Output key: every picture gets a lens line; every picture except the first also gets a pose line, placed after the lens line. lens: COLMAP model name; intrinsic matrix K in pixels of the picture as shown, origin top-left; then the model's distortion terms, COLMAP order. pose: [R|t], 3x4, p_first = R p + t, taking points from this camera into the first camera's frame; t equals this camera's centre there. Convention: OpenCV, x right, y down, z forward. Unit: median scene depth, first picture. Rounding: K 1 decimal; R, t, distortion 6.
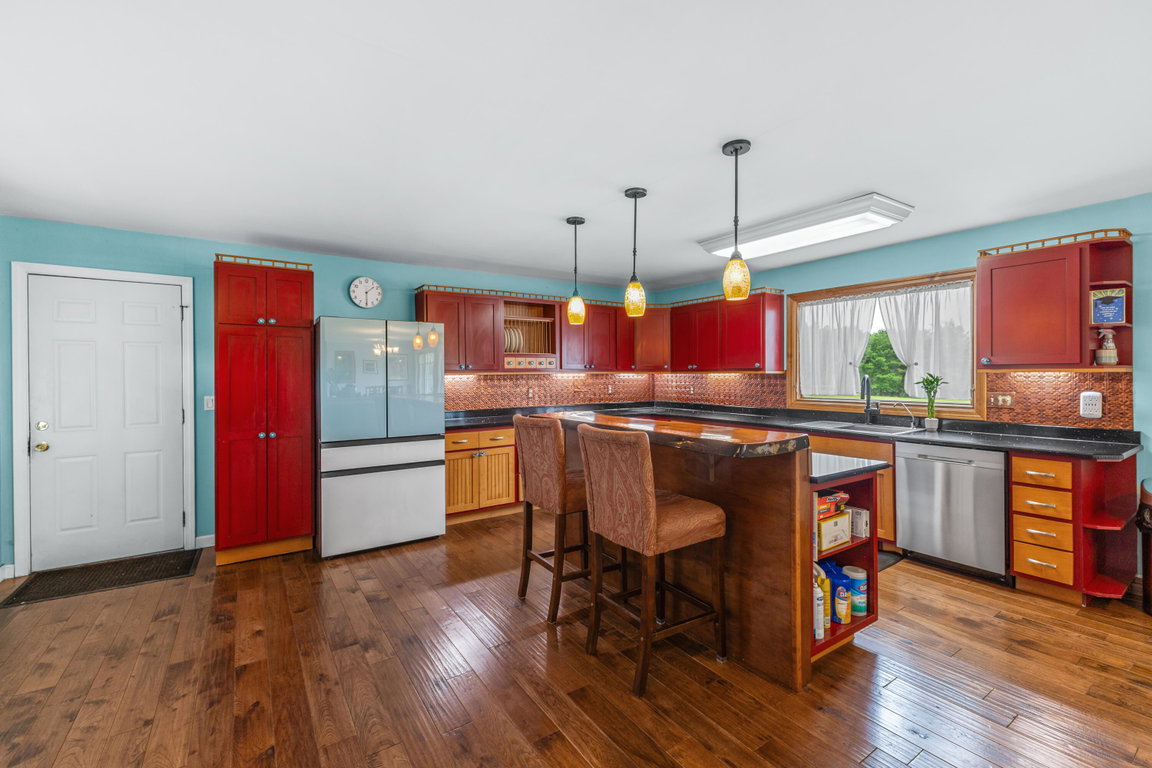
lens RADIAL K [[497.3, 0, 579.4], [0, 497.3, 374.5], [0, 0, 1]] dist [0.009158, 0.000387]
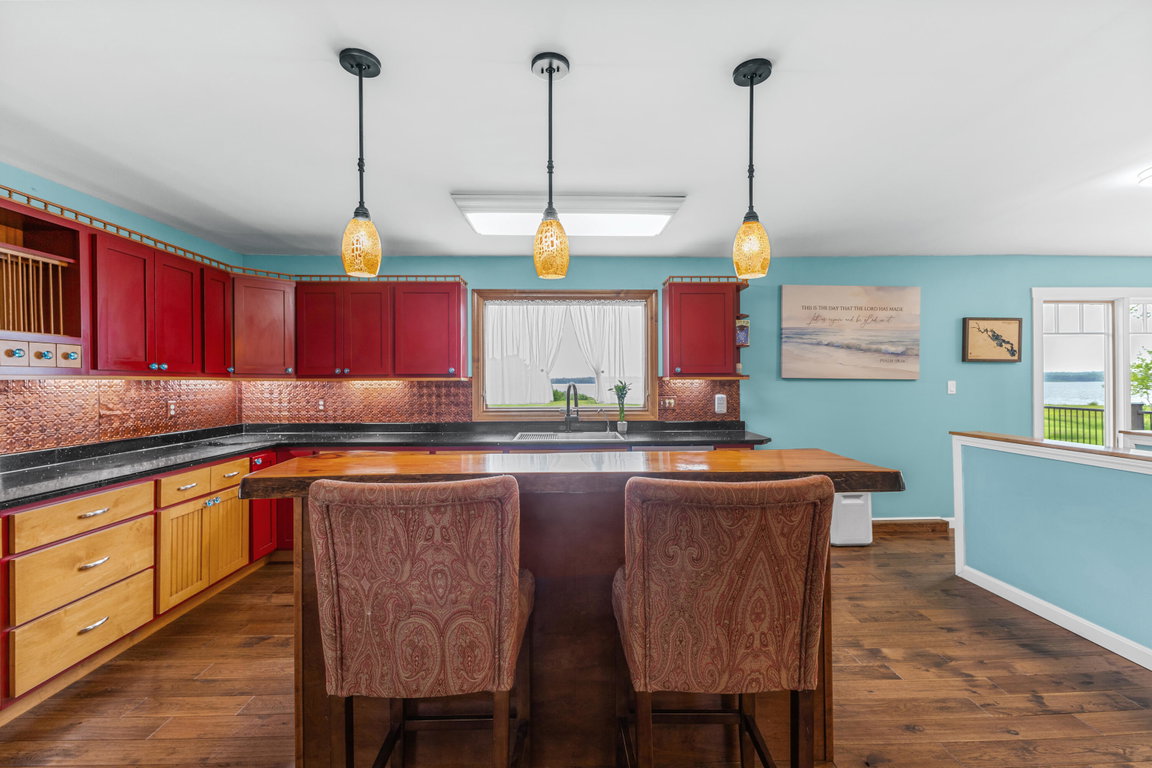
lens RADIAL K [[499.0, 0, 582.1], [0, 499.0, 381.2], [0, 0, 1]] dist [0.004006, 0.000222]
pose [[0.532877, 0.003975, 0.846183, -0.231402], [0.001909, 0.999981, -0.005900, 0.004401], [-0.846190, 0.004759, 0.532860, 0.423493]]
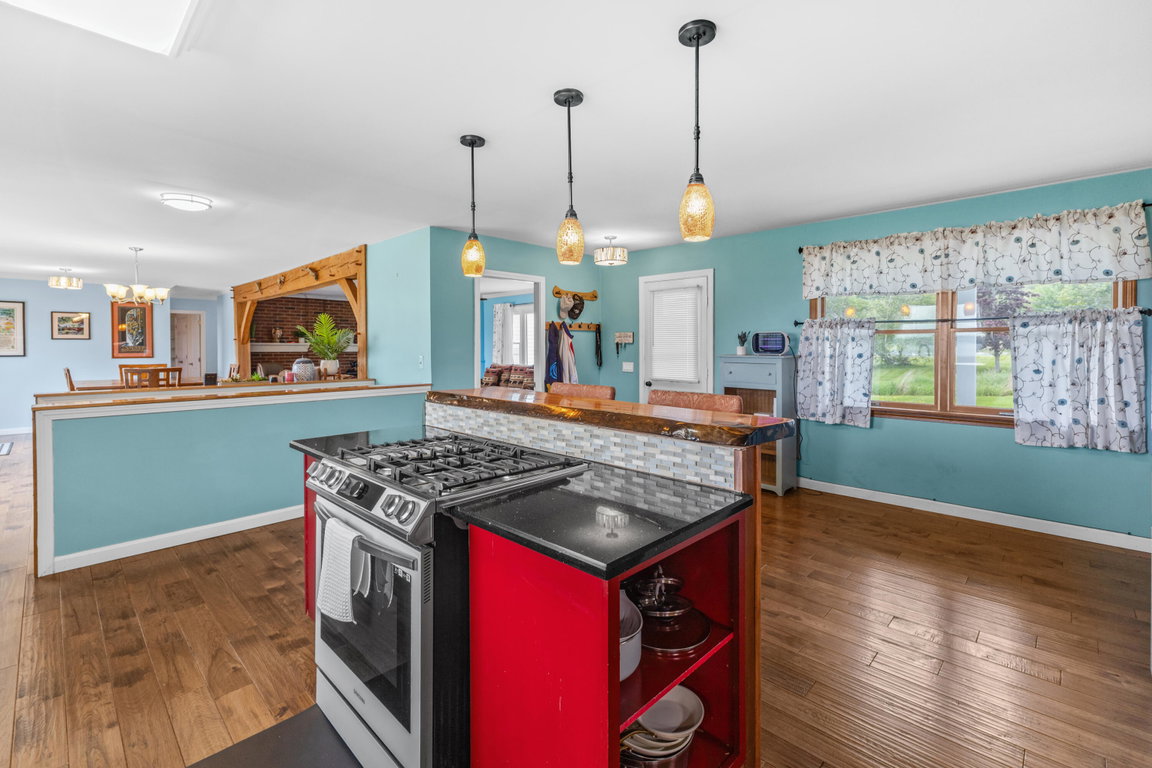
lens RADIAL K [[504.9, 0, 579.5], [0, 504.9, 356.3], [0, 0, 1]] dist [0.005535, 0.000118]
pose [[-0.978212, 0.012165, -0.207252, 0.167279], [0.008185, 0.999765, 0.020052, 0.004294], [0.207447, 0.017919, -0.978082, 1.123950]]
